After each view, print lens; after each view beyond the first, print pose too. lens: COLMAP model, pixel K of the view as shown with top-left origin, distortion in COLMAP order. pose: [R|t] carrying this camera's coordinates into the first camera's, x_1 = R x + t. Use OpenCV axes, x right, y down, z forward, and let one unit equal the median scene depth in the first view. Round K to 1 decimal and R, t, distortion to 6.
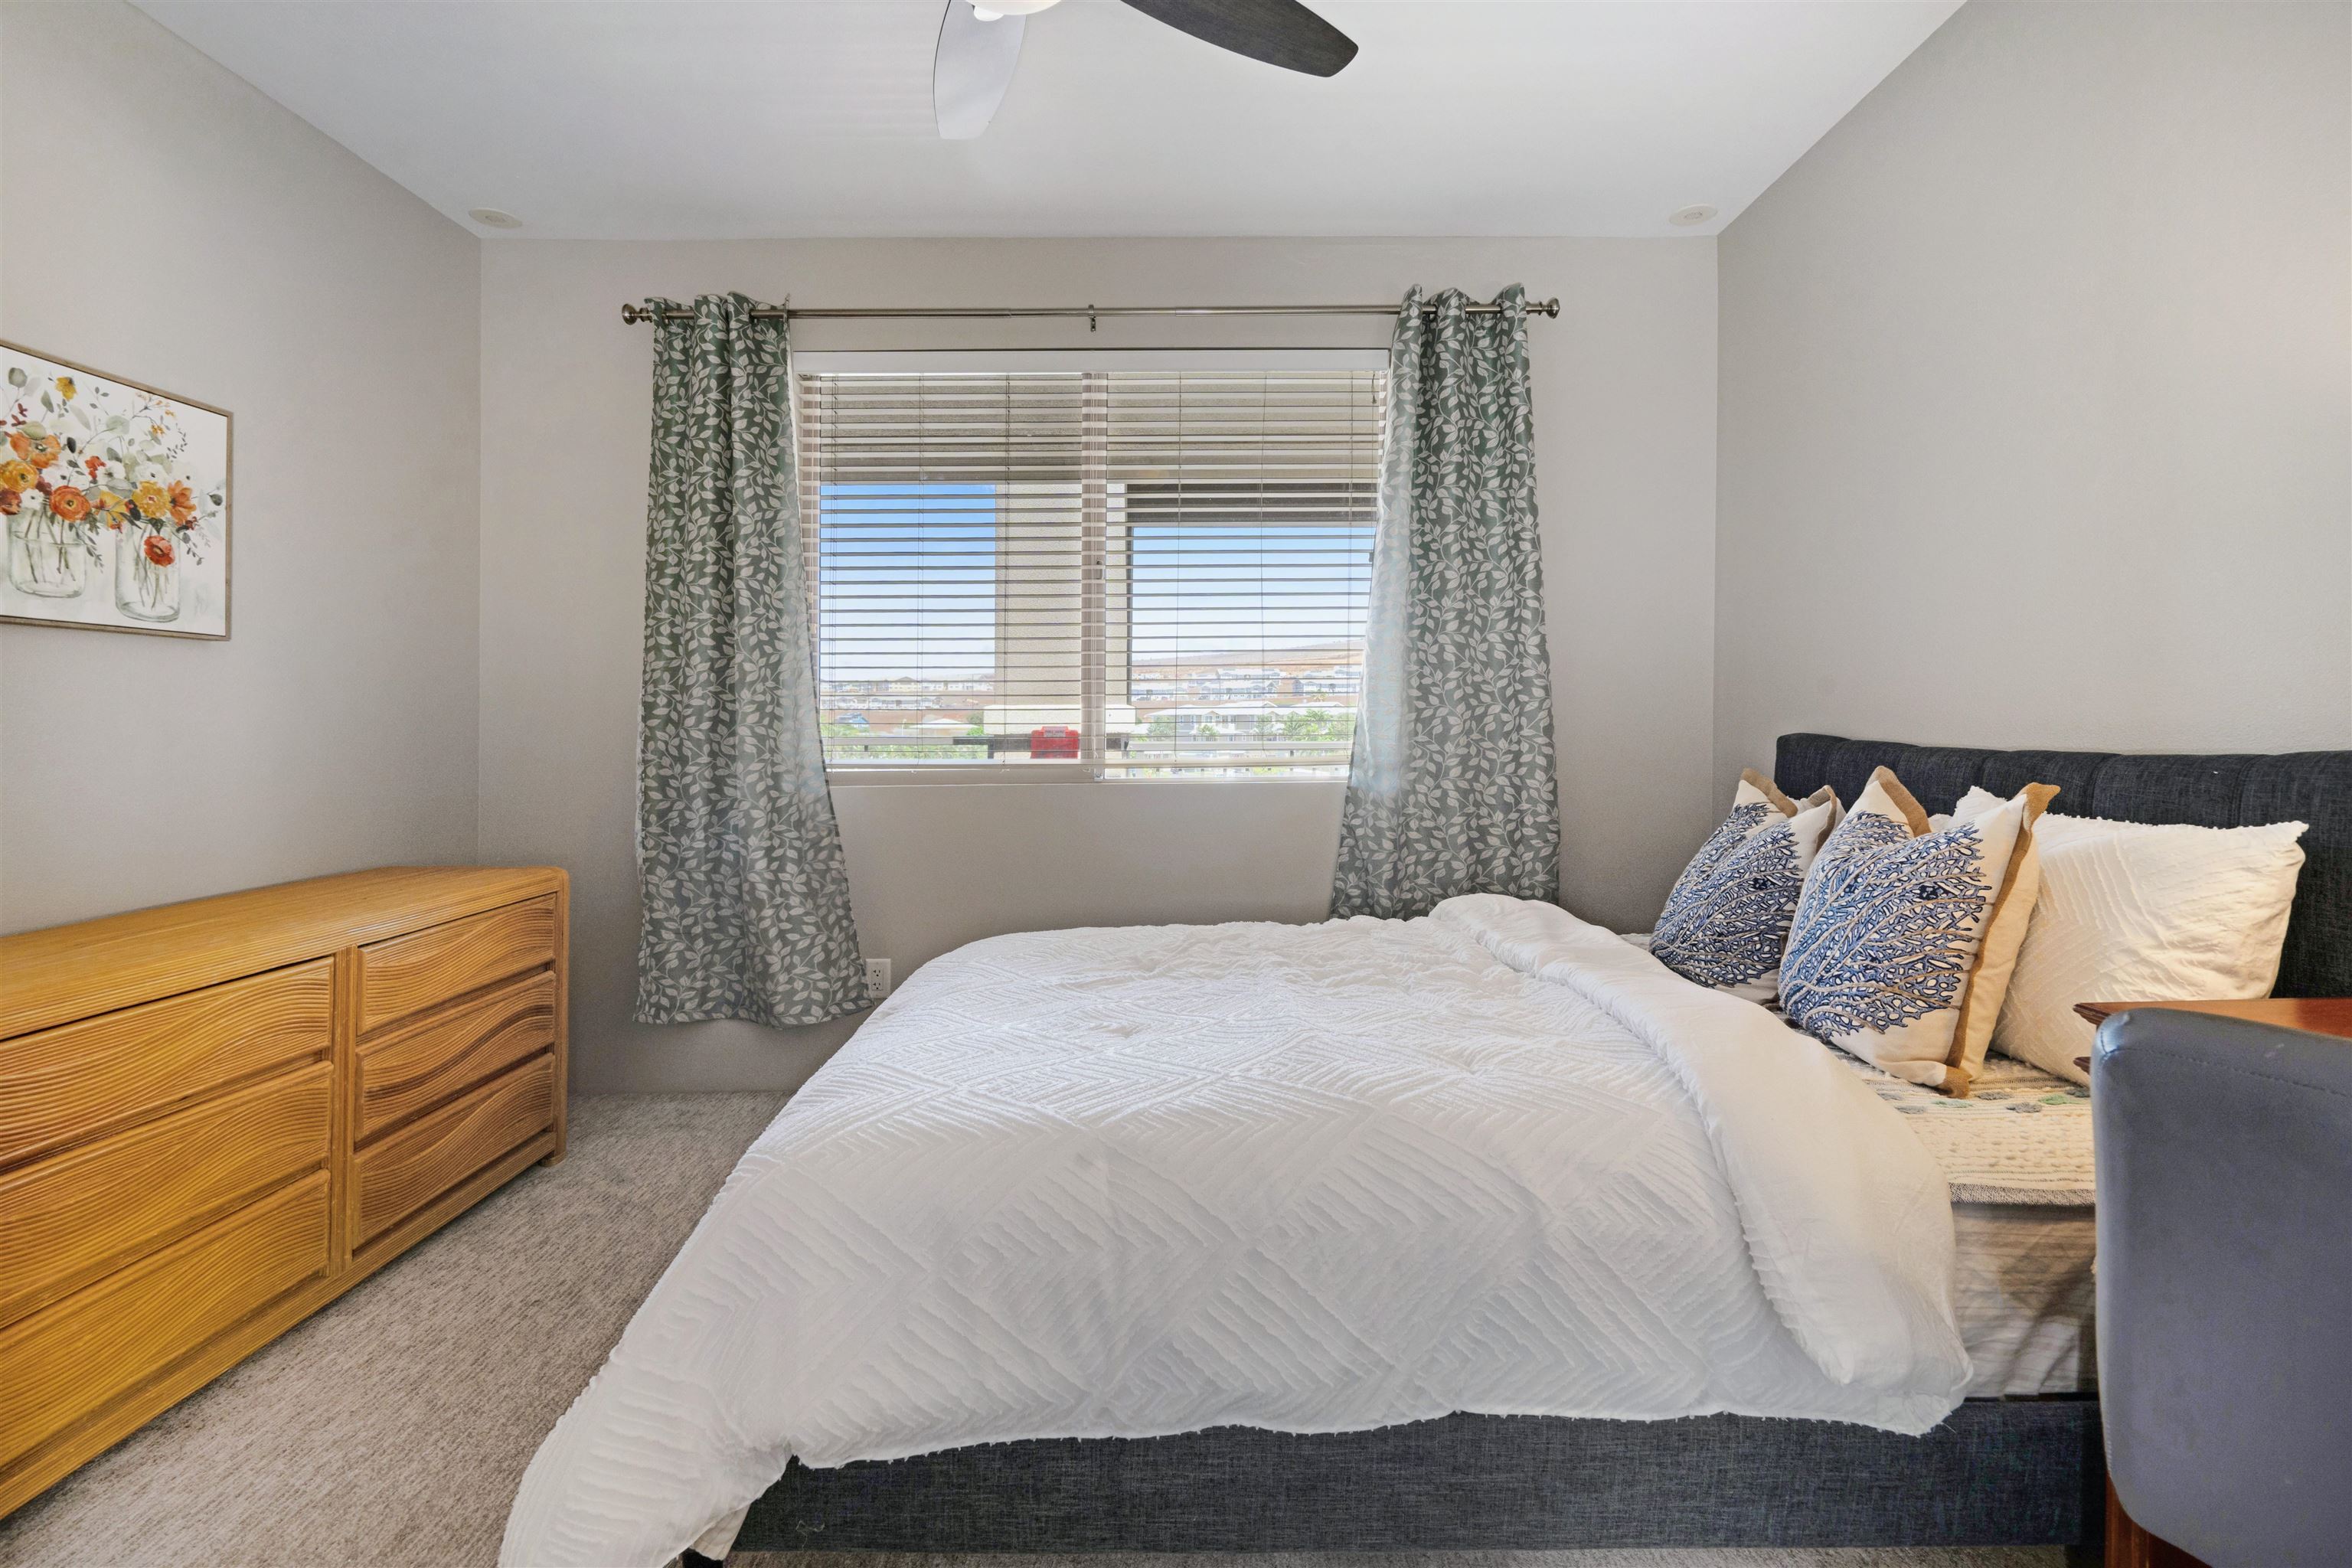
lens RADIAL K [[1116.8, 0, 1179.6], [0, 1116.8, 740.7], [0, 0, 1]] dist [-0.000719, 0.000147]
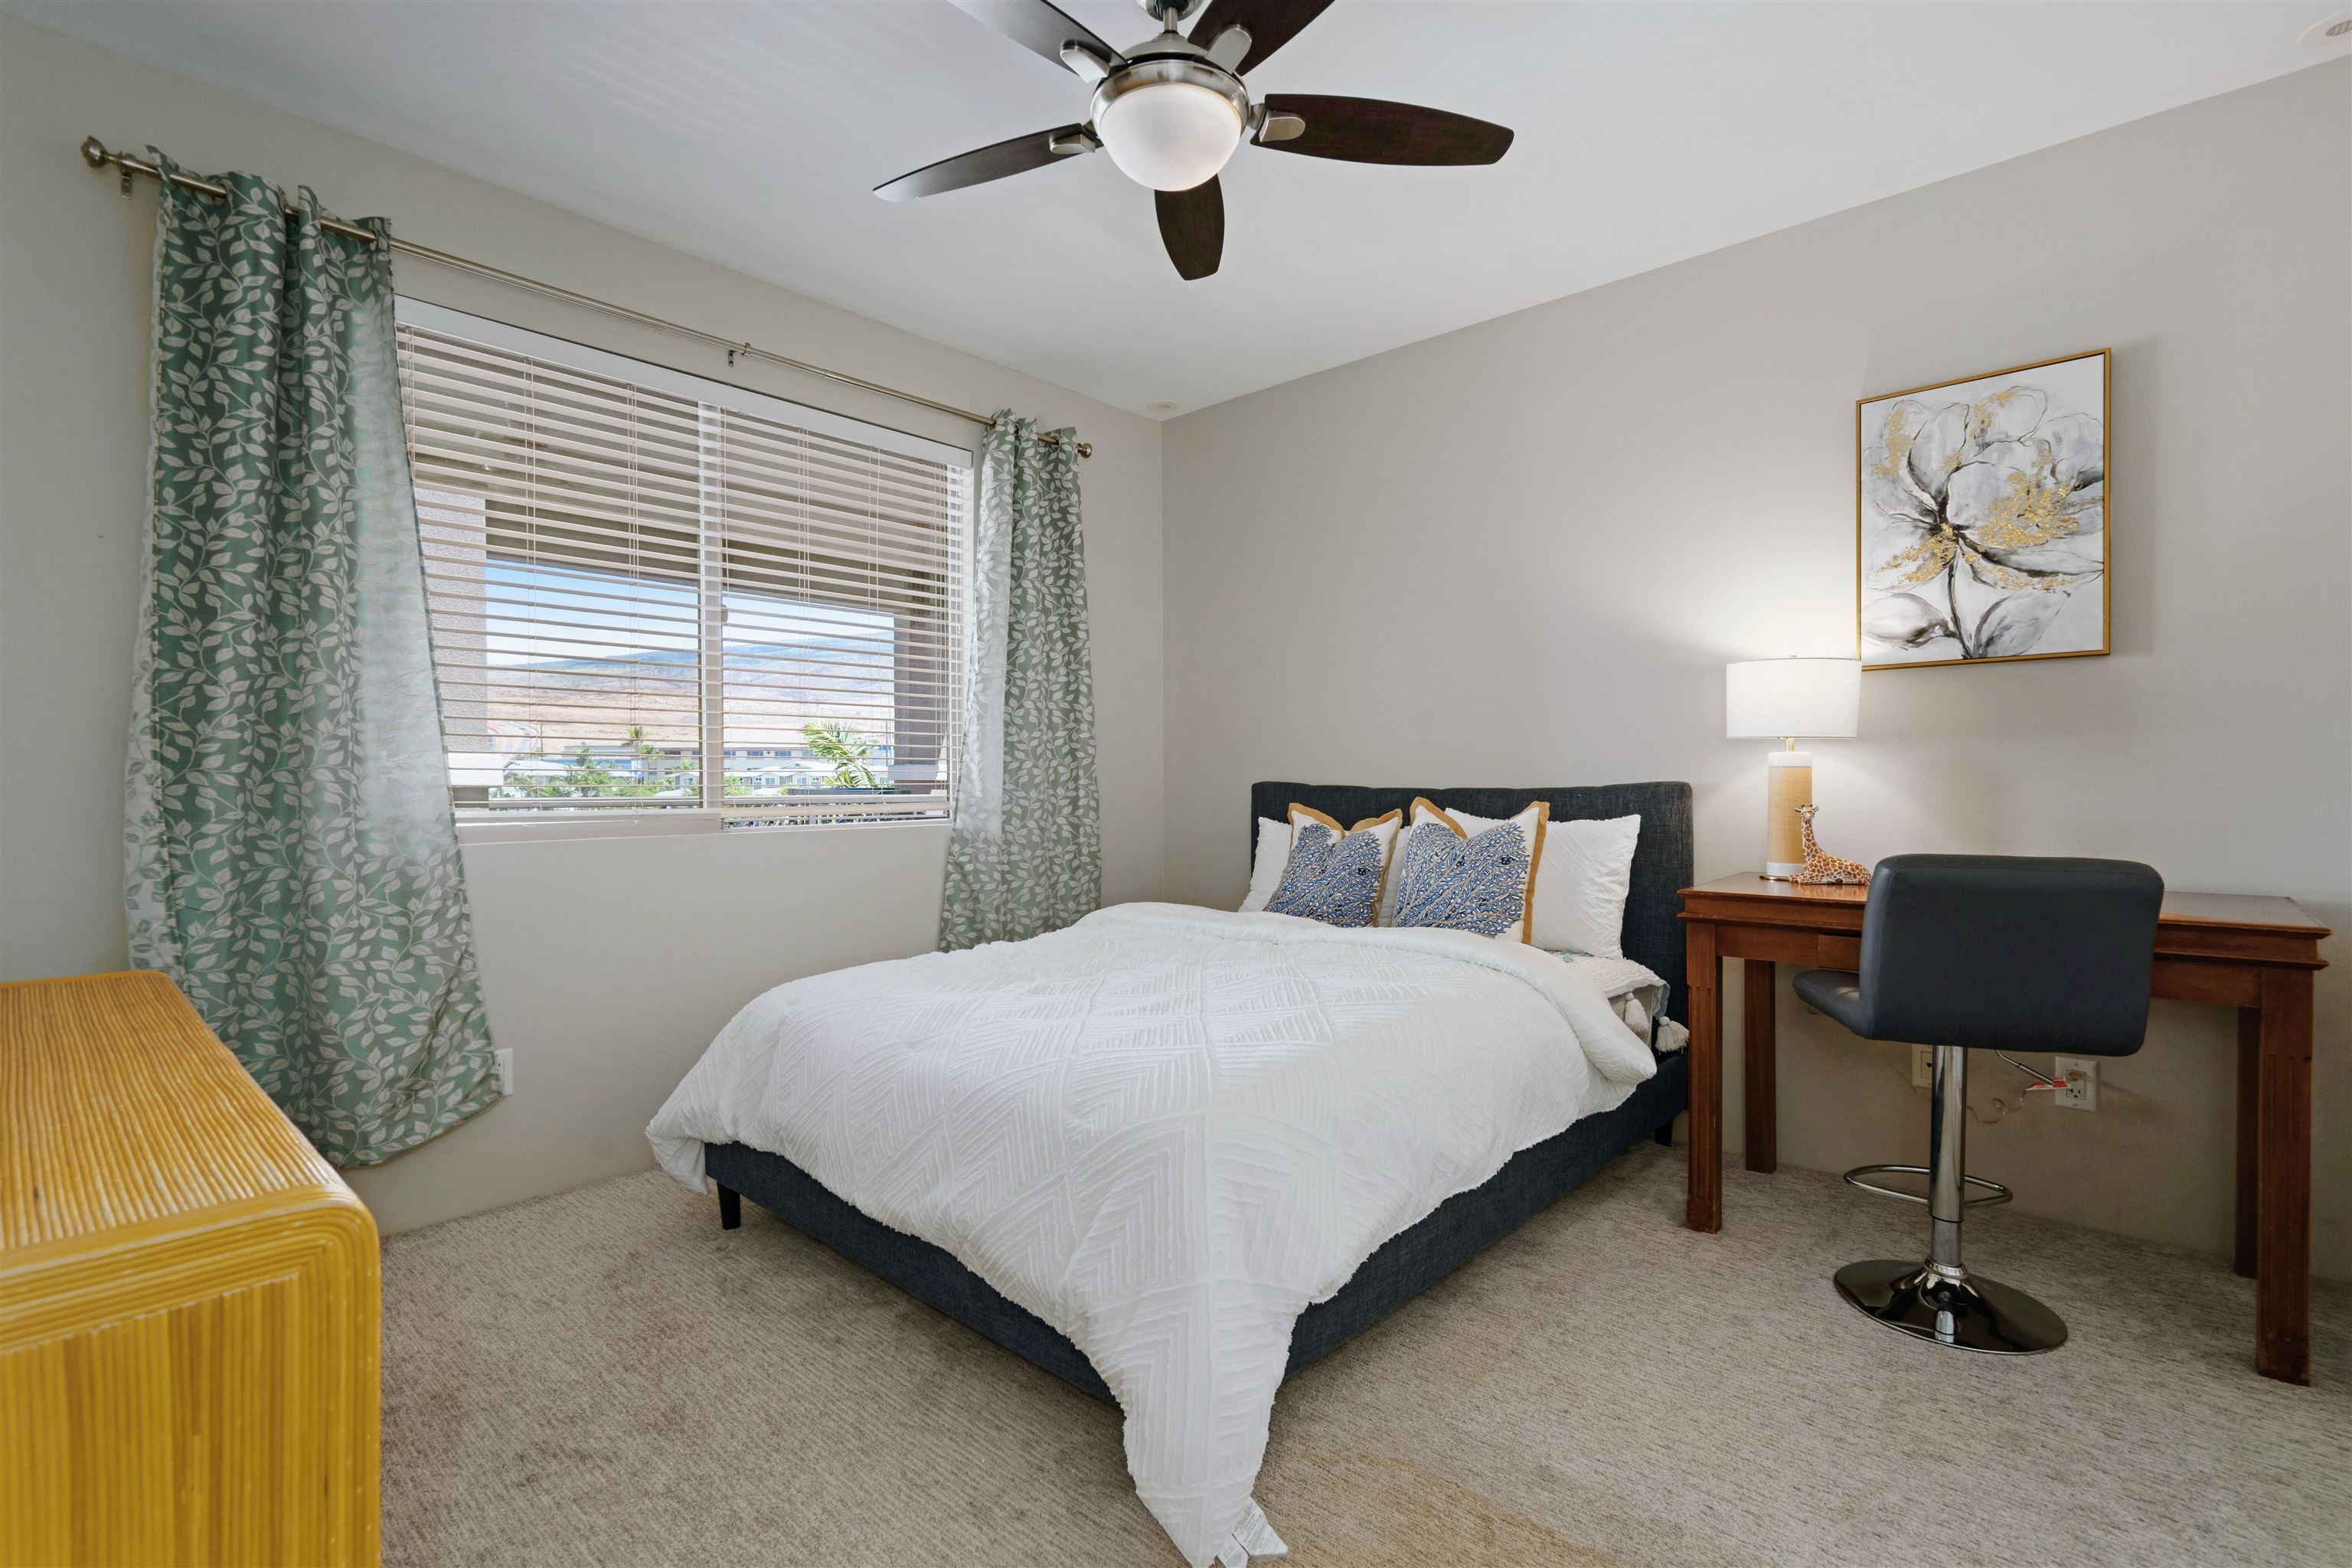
lens RADIAL K [[1098.6, 0, 1176.0], [0, 1098.6, 784.0], [0, 0, 1]] dist [-0.000309, -0.000287]
pose [[0.673564, 0.001757, 0.739127, -0.544423], [0.010181, 0.999880, -0.011655, 0.011381], [-0.739059, 0.015376, 0.673465, 0.082121]]
